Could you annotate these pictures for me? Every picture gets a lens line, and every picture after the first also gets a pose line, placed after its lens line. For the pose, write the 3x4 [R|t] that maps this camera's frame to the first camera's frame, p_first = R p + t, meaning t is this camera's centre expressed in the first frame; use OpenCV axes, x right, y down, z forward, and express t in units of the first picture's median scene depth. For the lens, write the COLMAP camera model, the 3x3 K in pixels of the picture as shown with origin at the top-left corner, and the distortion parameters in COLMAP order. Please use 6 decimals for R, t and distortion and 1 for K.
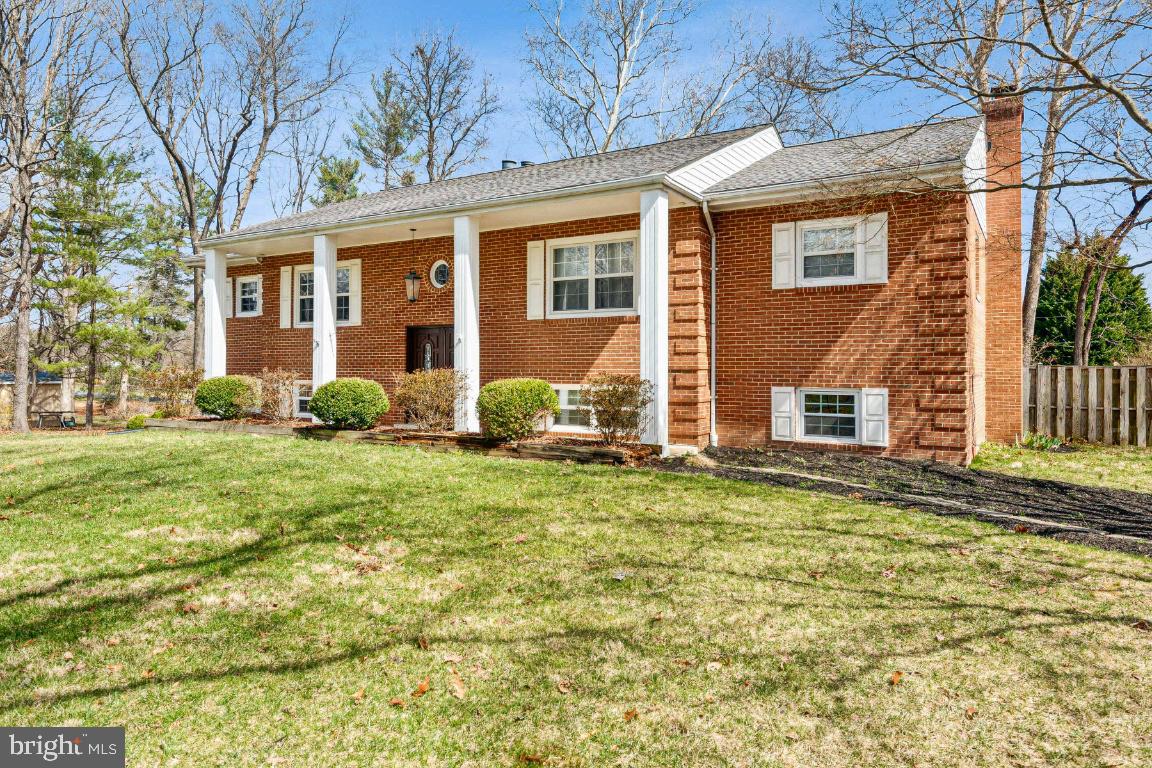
lens RADIAL K [[1520.3, 0, 576.8], [0, 1520.3, 388.6], [0, 0, 1]] dist [-0.037755, 0.000000]
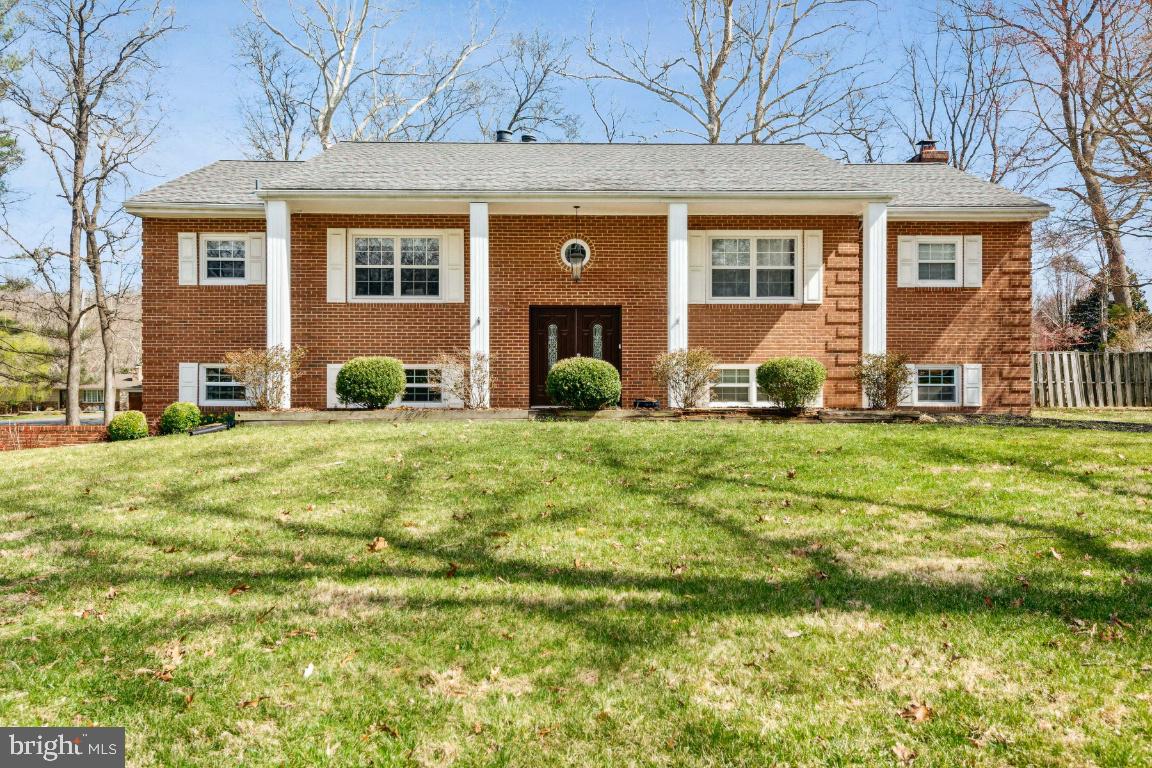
lens RADIAL K [[872.2, 0, 575.3], [0, 872.2, 377.0], [0, 0, 1]] dist [0.038494, -0.019047]
pose [[0.622421, -0.025377, 0.782271, -0.626065], [0.009833, 0.999649, 0.024606, -0.011146], [-0.782621, -0.007623, 0.622452, 0.763732]]
